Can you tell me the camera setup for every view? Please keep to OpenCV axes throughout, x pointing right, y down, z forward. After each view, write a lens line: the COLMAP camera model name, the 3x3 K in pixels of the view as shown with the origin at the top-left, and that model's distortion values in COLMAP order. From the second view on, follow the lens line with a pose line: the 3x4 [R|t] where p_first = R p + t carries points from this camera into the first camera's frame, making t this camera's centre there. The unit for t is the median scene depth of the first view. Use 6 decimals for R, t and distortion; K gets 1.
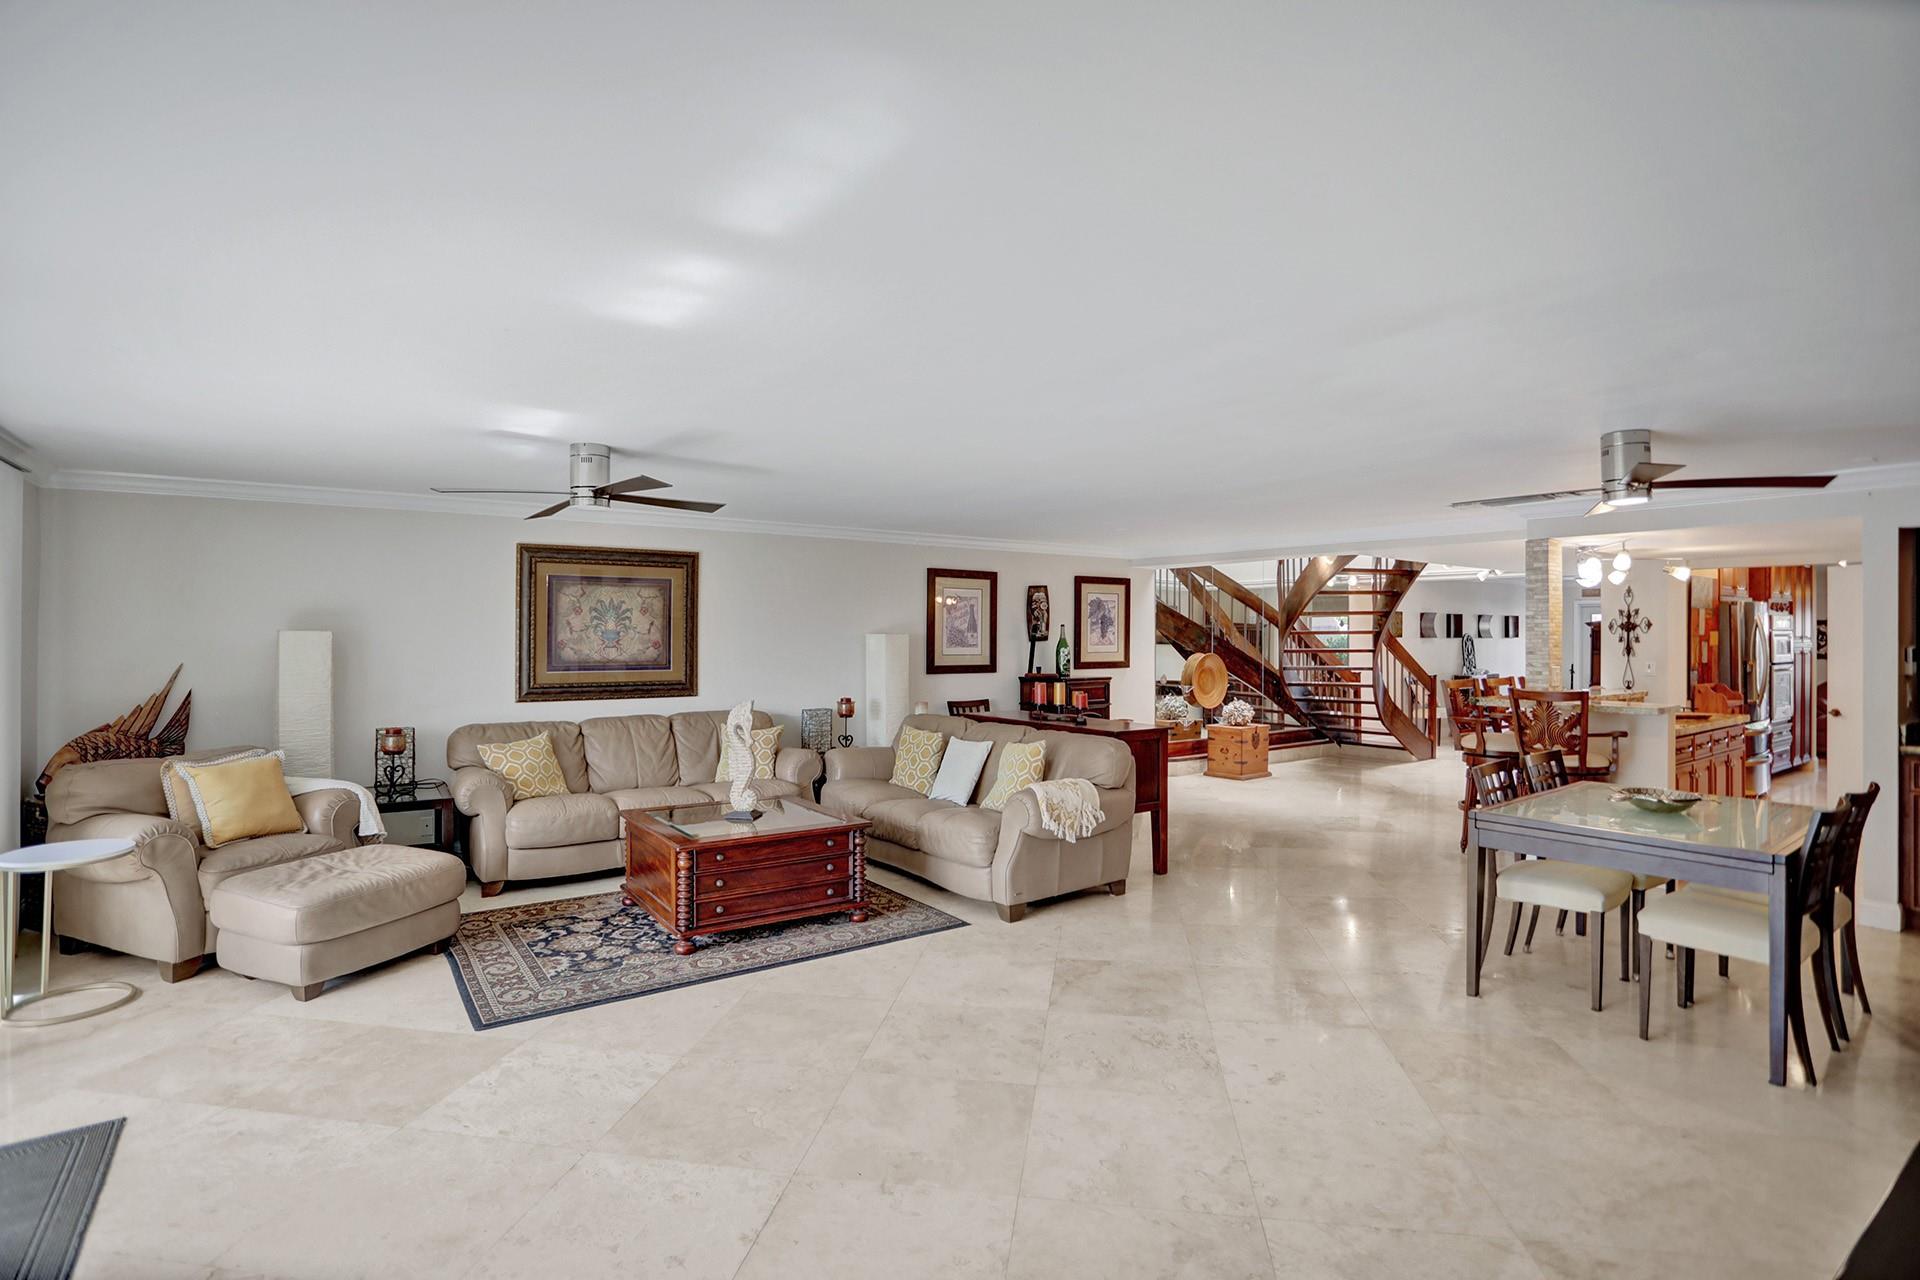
lens RADIAL K [[934.2, 0, 948.2], [0, 934.2, 628.7], [0, 0, 1]] dist [-0.075102, 0.040119]
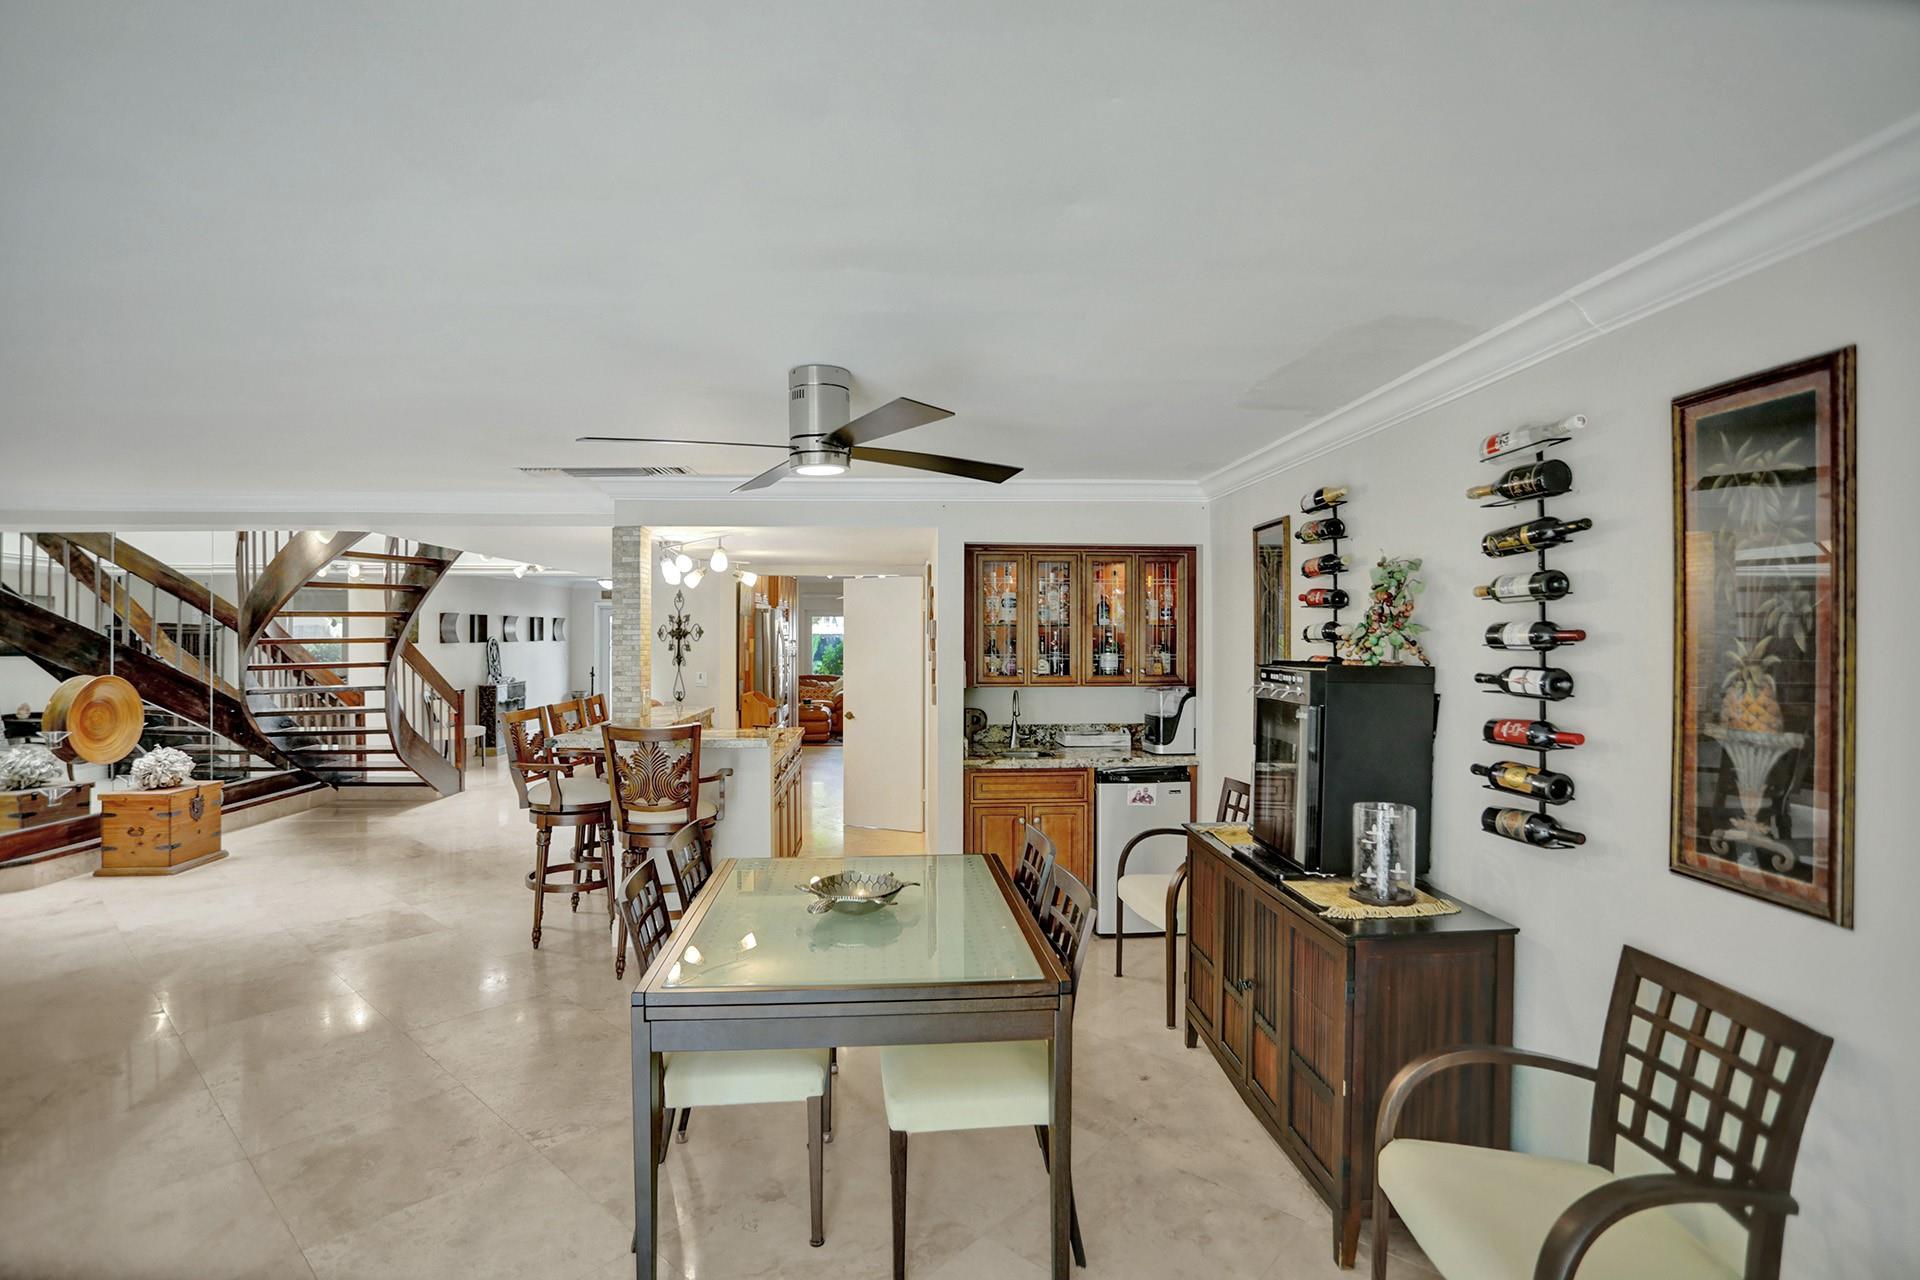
lens RADIAL K [[930.0, 0, 951.9], [0, 930.0, 631.2], [0, 0, 1]] dist [-0.056639, 0.020546]
pose [[0.536762, 0.000321, 0.843734, 0.088477], [-0.005729, 0.999978, 0.003264, -0.008754], [-0.843715, -0.006586, 0.536752, 0.228825]]
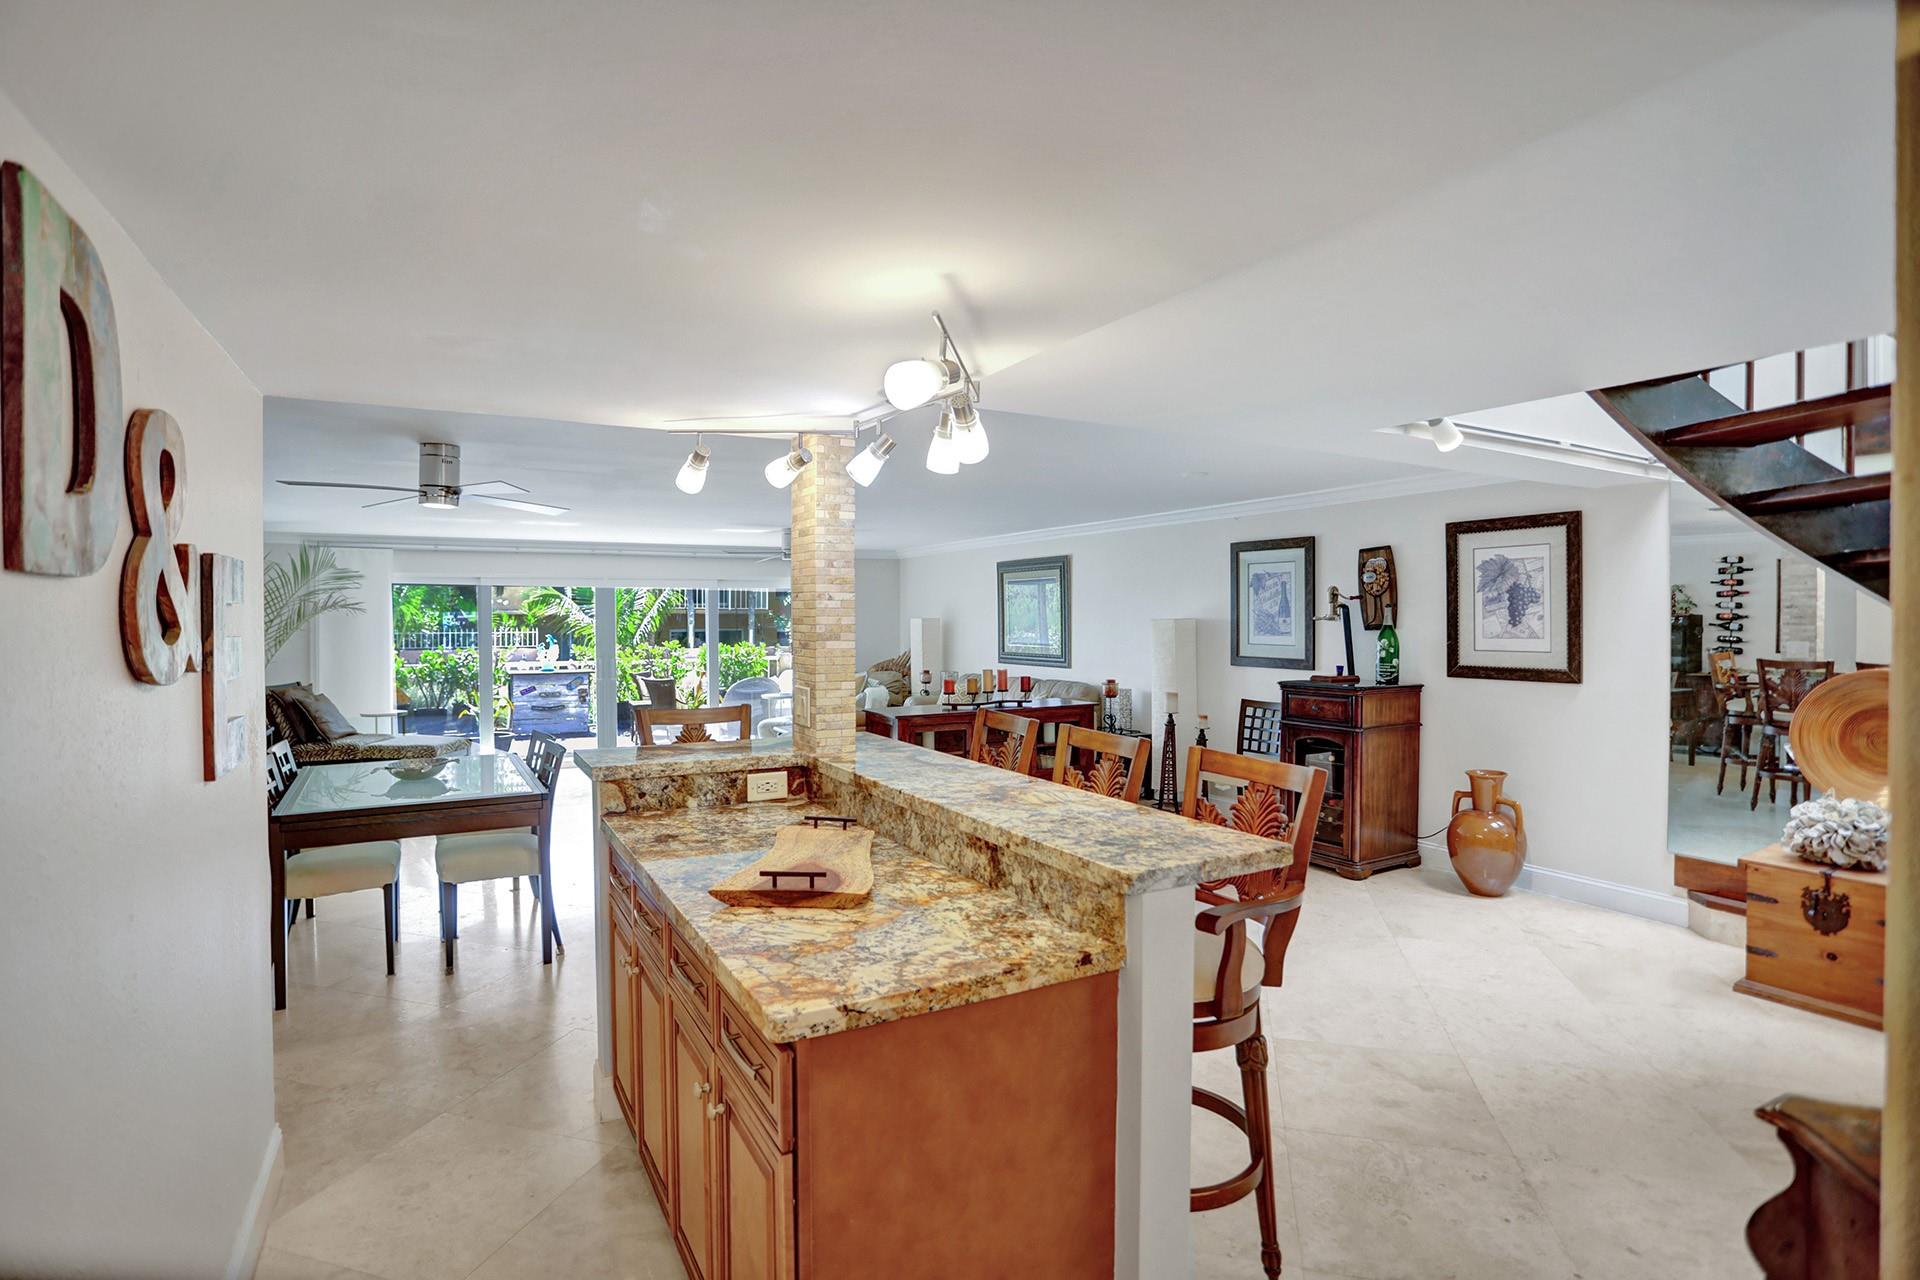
lens RADIAL K [[934.2, 0, 948.2], [0, 934.2, 628.7], [0, 0, 1]] dist [-0.075102, 0.040119]
pose [[-0.109602, 0.009214, -0.993933, 0.784095], [0.006853, 0.999940, 0.008514, 0.004984], [0.993952, -0.005878, -0.109658, 0.757037]]
